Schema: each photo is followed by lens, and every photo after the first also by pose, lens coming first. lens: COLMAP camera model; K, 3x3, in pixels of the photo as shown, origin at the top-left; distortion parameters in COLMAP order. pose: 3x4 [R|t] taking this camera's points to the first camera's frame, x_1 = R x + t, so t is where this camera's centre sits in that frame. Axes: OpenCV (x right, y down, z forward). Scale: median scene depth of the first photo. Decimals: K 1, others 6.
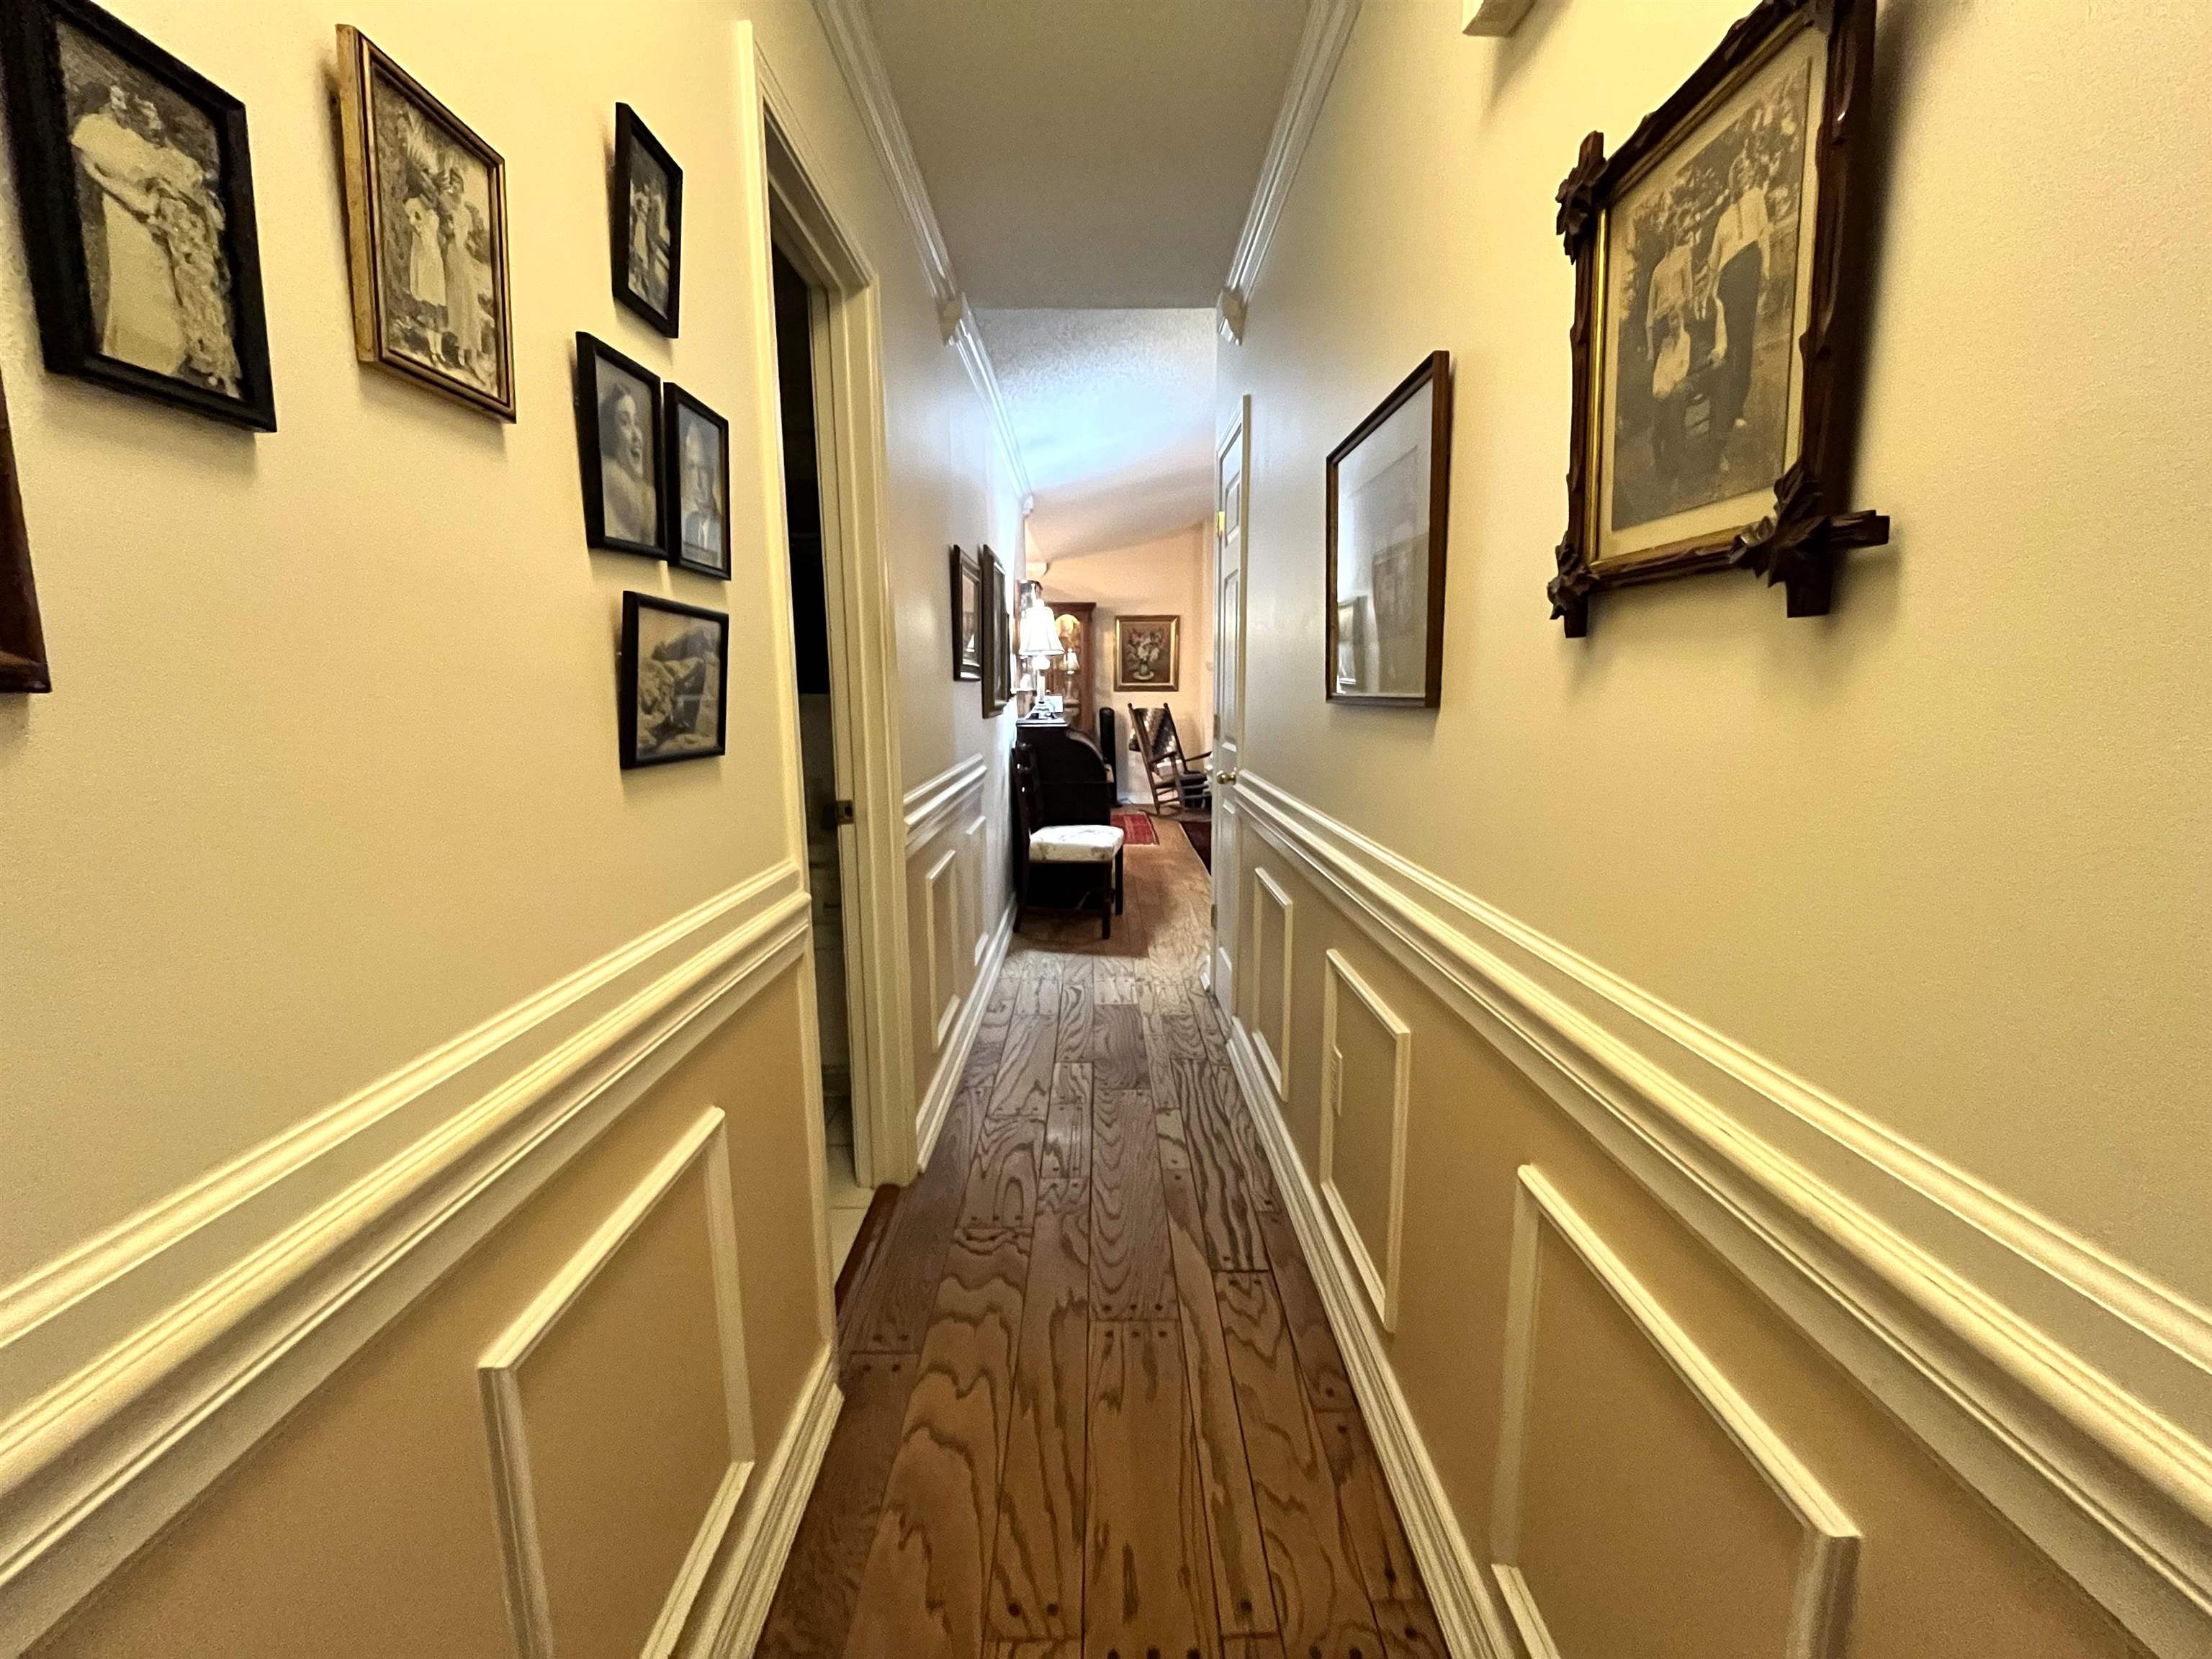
lens RADIAL K [[911.8, 0, 1107.0], [0, 911.8, 816.5], [0, 0, 1]] dist [-0.003421, 0.000638]
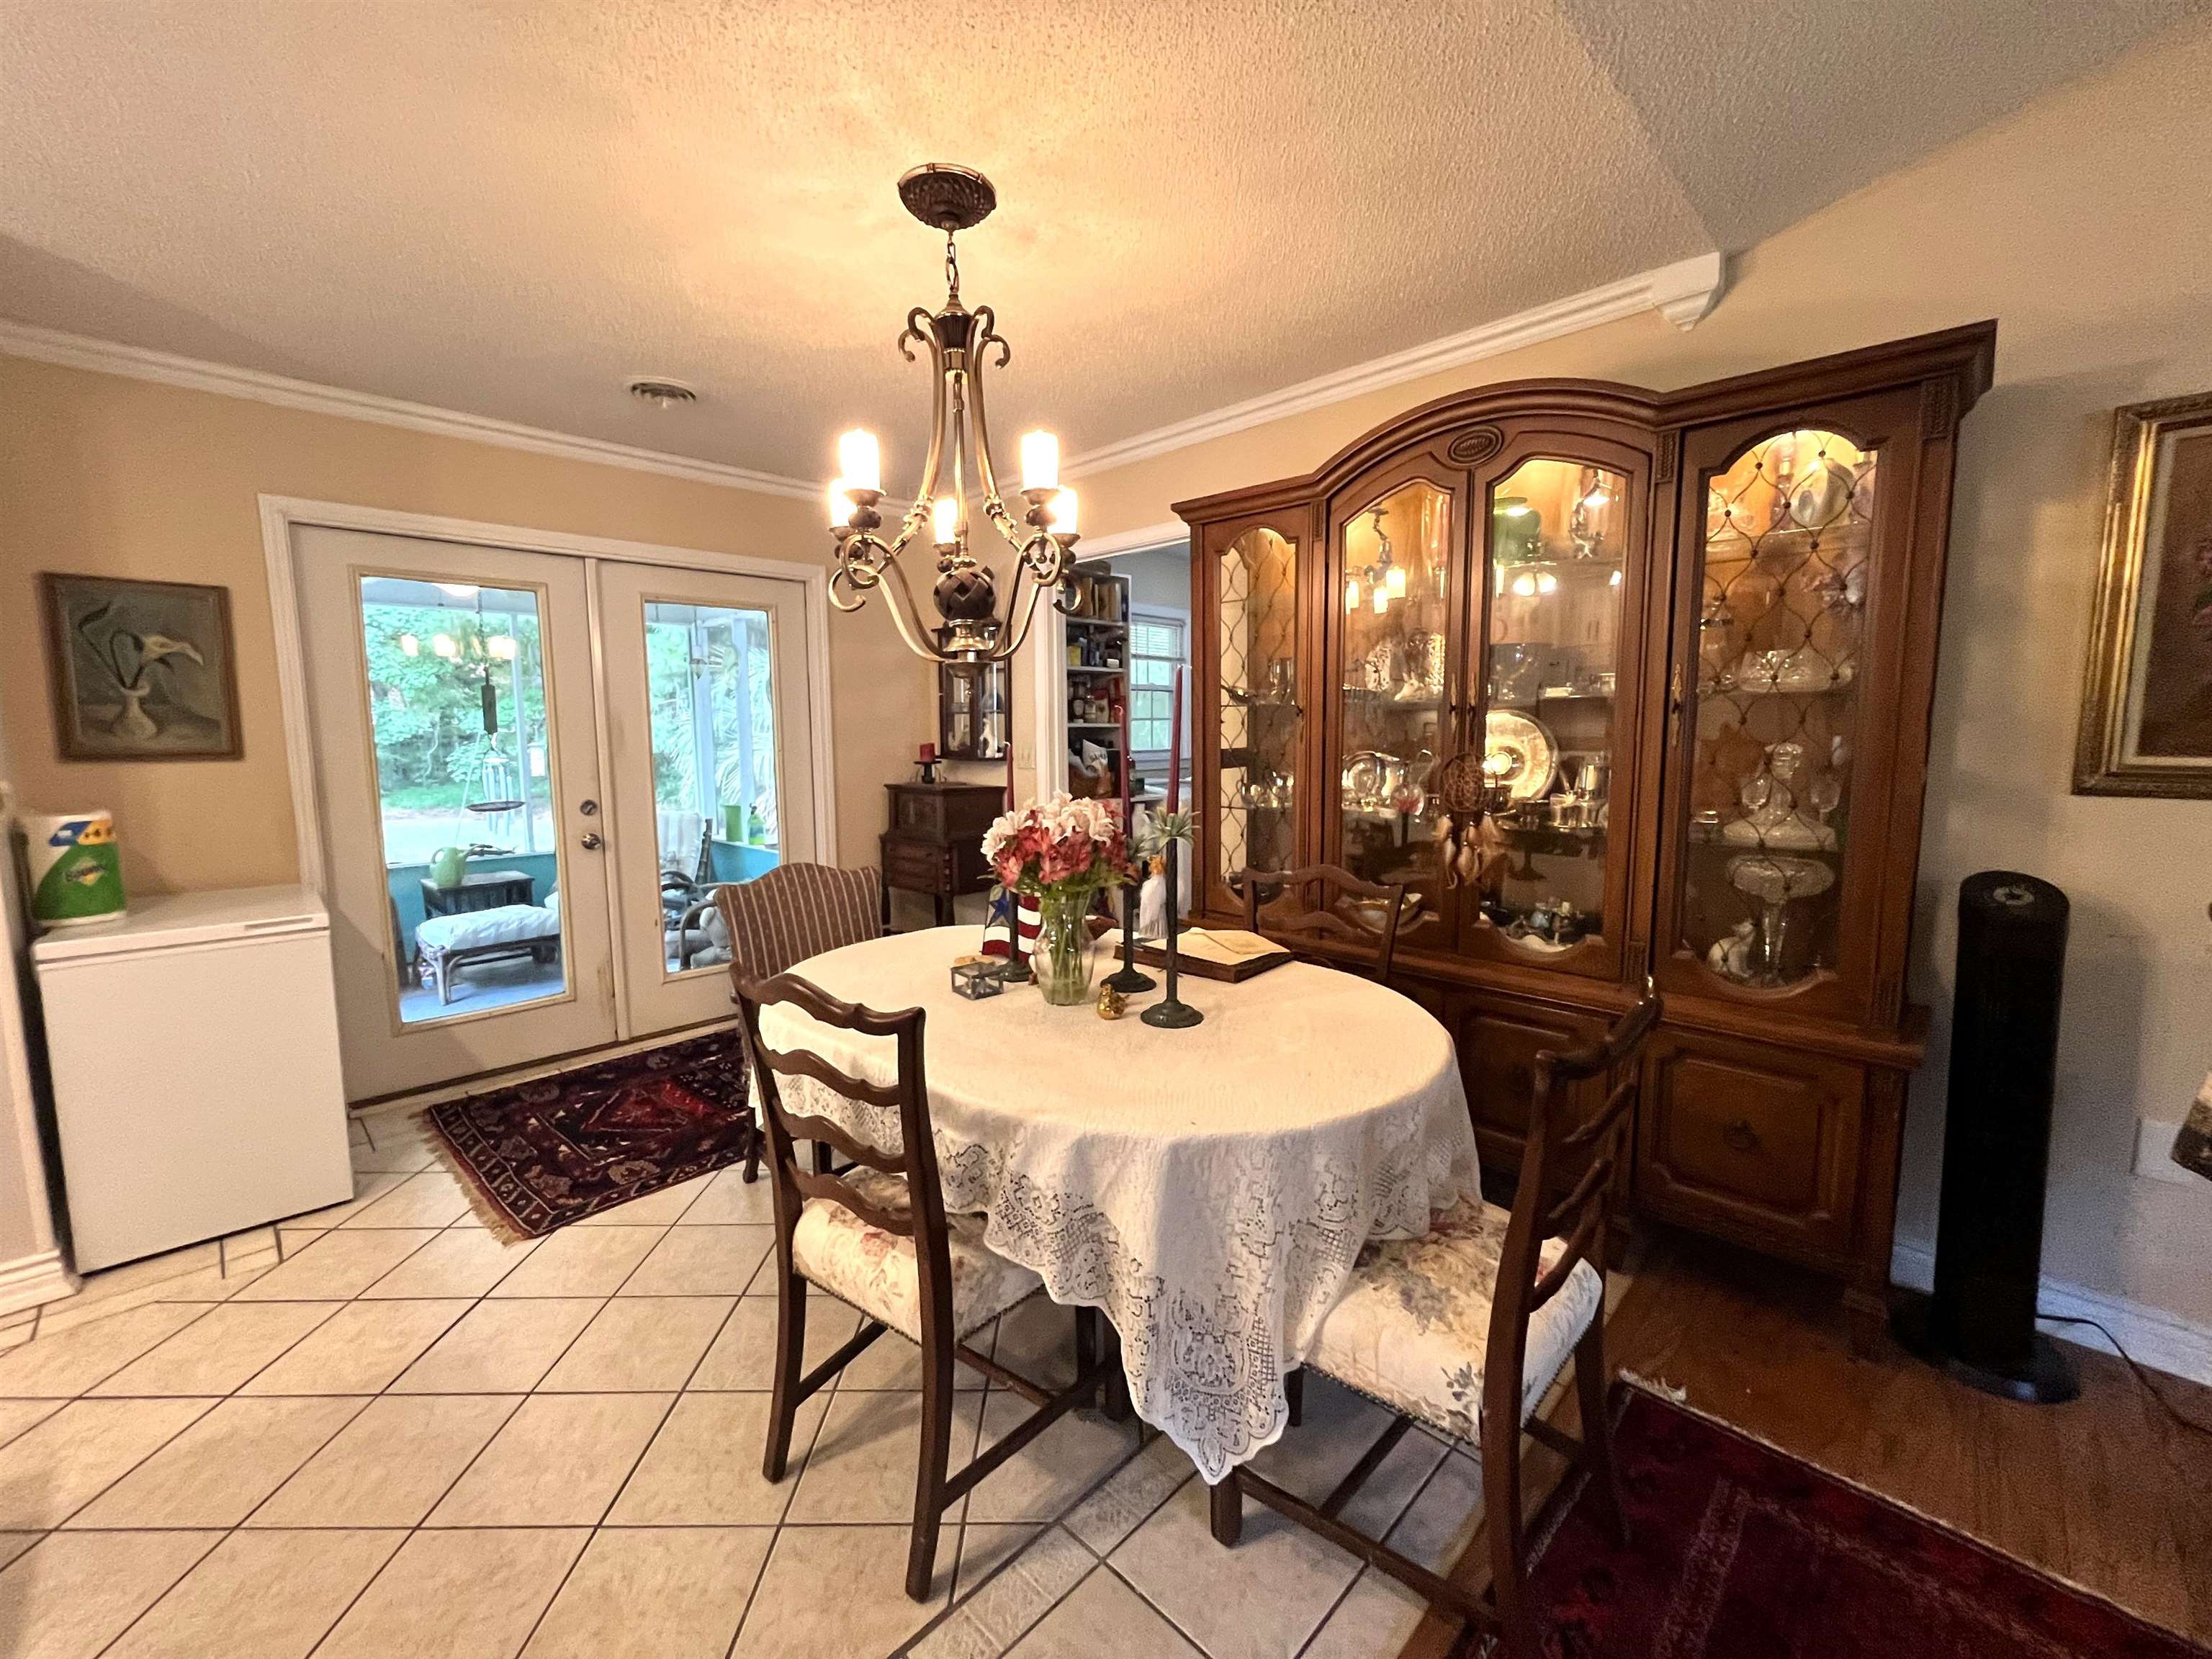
lens RADIAL K [[911.8, 0, 1104.7], [0, 911.8, 831.0], [0, 0, 1]] dist [-0.003421, 0.000638]
pose [[0.722066, 0.081795, -0.686972, -0.007995], [-0.097194, 0.995132, 0.016327, -0.112658], [0.684963, 0.054980, 0.726501, 0.716160]]
